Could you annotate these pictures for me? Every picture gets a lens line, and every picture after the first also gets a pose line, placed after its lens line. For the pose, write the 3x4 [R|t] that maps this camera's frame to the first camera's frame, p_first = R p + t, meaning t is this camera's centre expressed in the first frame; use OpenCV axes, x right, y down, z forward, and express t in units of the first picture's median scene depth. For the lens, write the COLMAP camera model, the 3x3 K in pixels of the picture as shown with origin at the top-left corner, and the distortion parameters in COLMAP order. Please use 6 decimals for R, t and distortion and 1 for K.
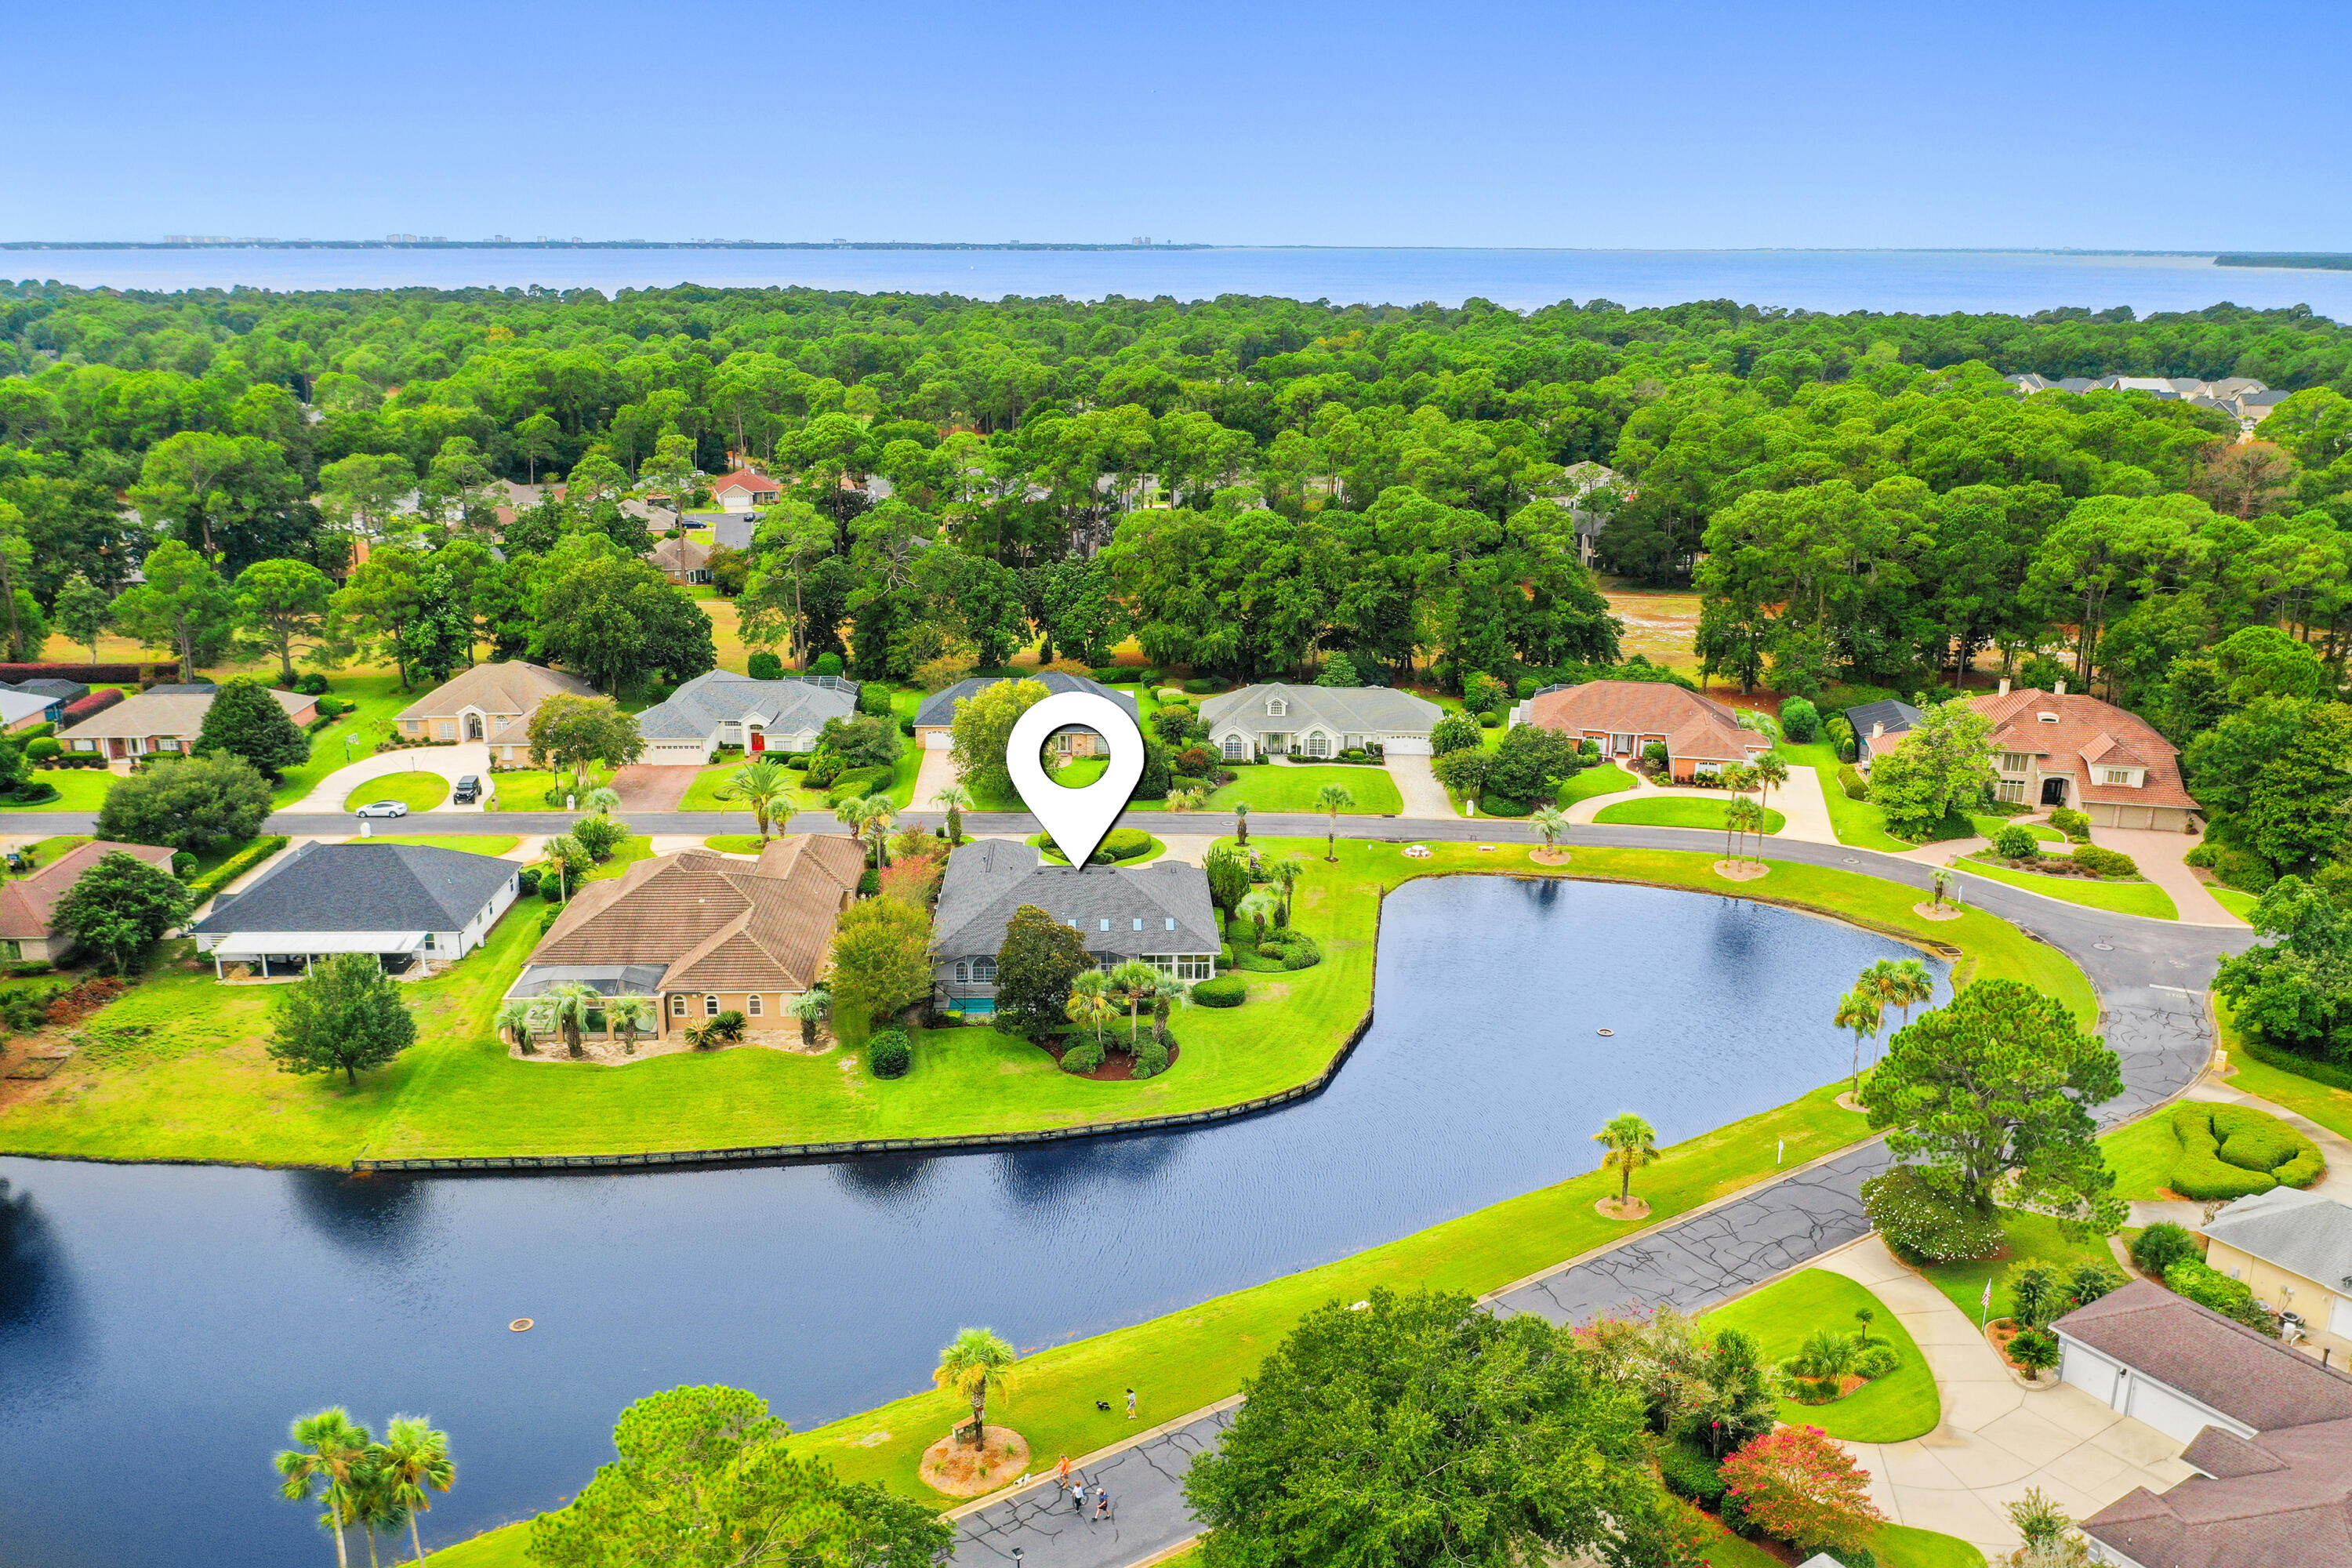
lens RADIAL K [[1871.9, 0, 1158.1], [0, 1871.9, 752.0], [0, 0, 1]] dist [-0.012171, -0.003267]
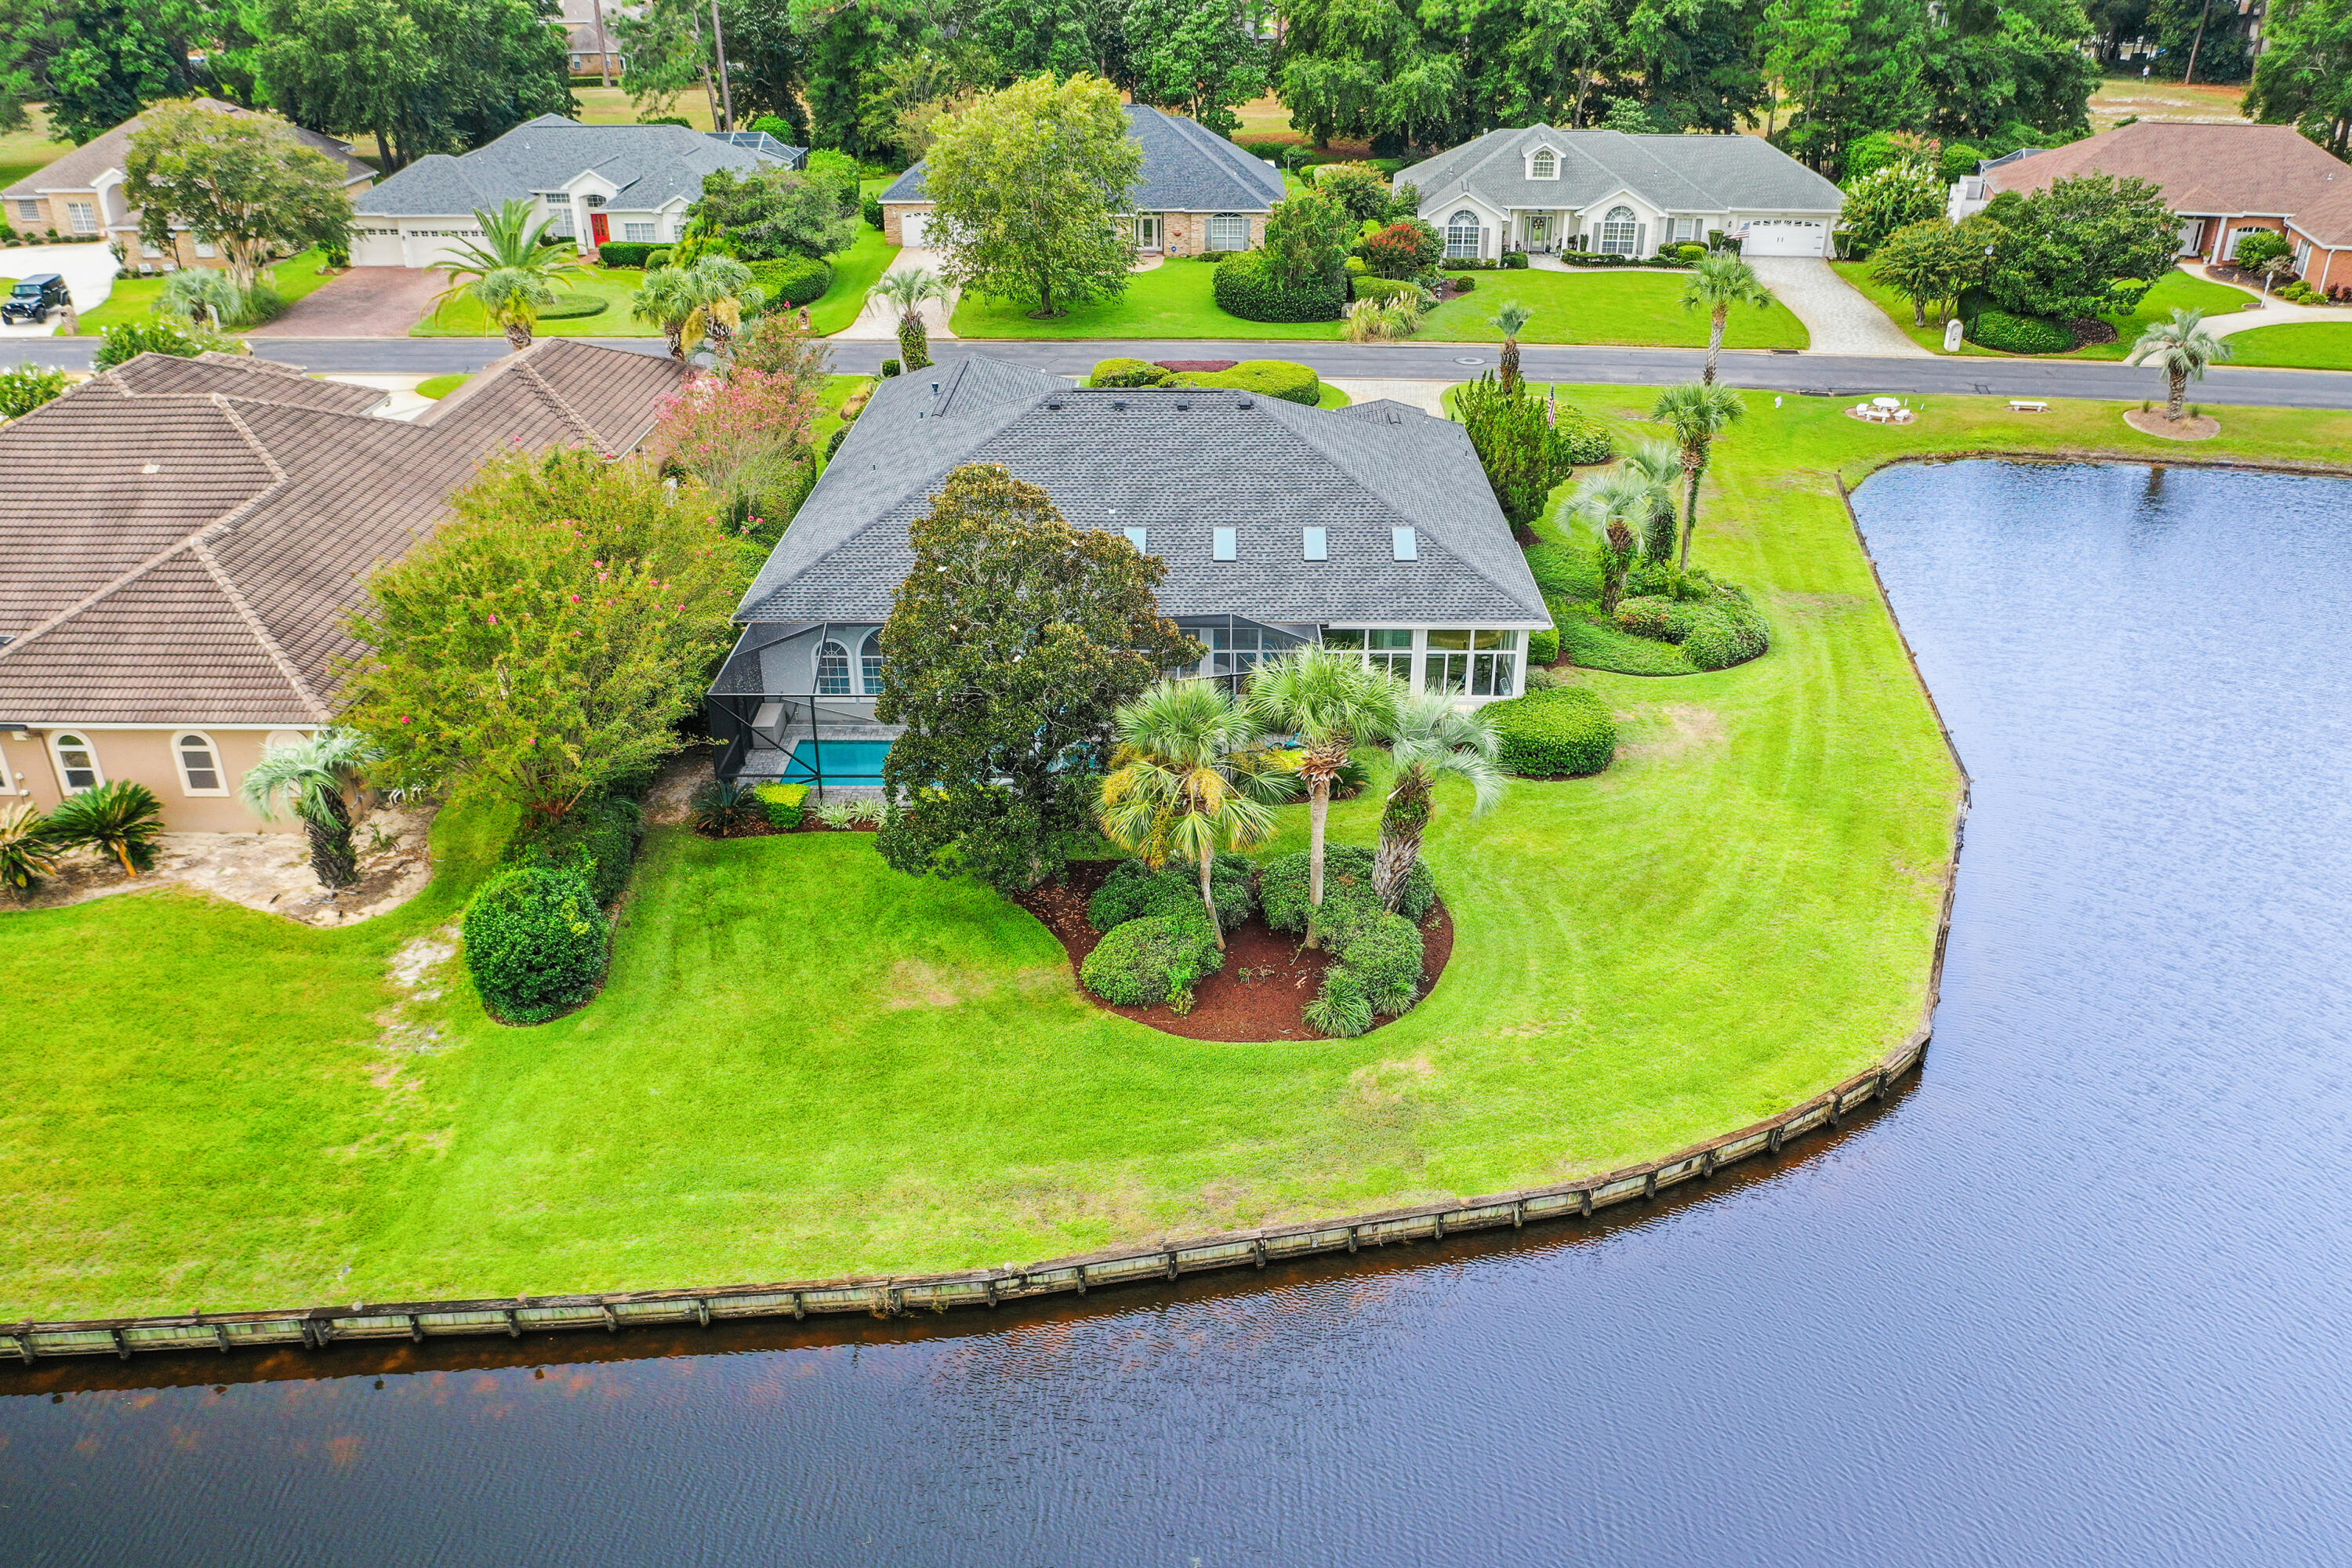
lens RADIAL K [[1871.9, 0, 1158.1], [0, 1871.9, 752.0], [0, 0, 1]] dist [-0.012171, -0.003267]
pose [[0.998197, 0.016517, -0.057702, -0.018897], [-0.005737, 0.983244, 0.182203, 0.062727], [0.059745, -0.181543, 0.981566, 0.602960]]
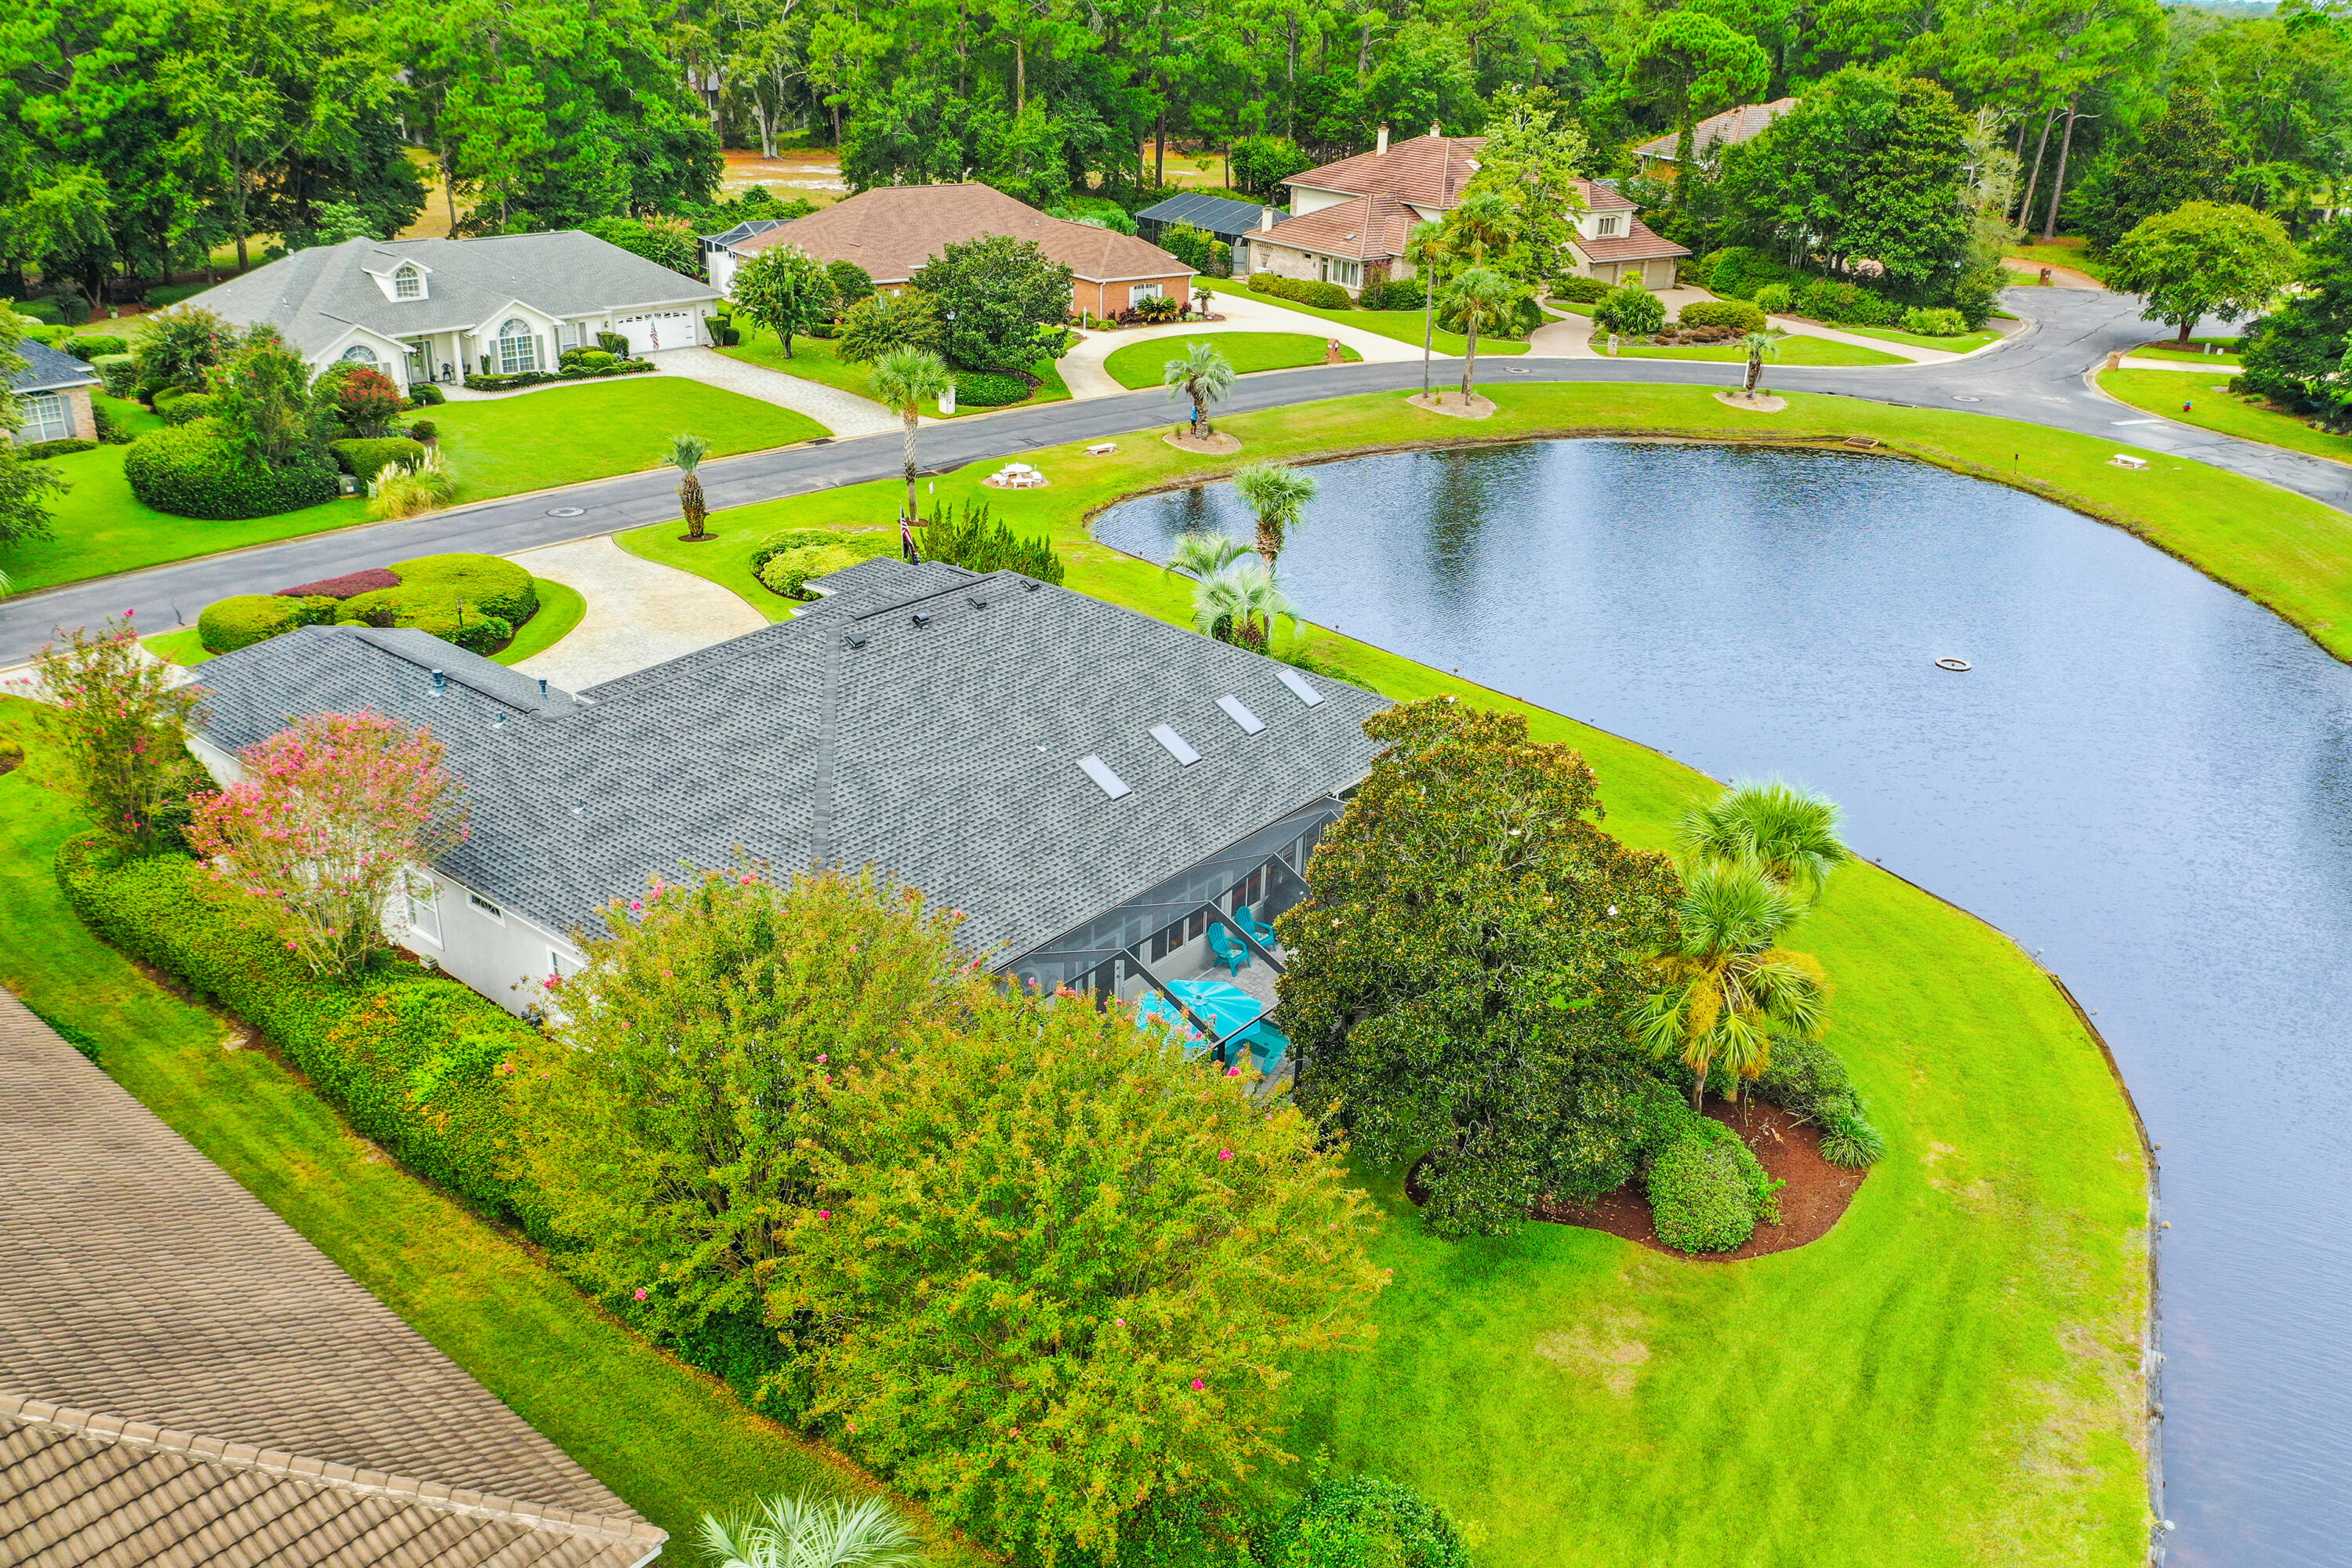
lens RADIAL K [[1827.4, 0, 1187.1], [0, 1827.4, 780.2], [0, 0, 1]] dist [-0.009115, -0.005479]
pose [[0.651996, -0.292678, 0.699457, -0.225920], [0.169852, 0.955431, 0.241459, 0.025115], [-0.738953, -0.038626, 0.672649, 0.758098]]
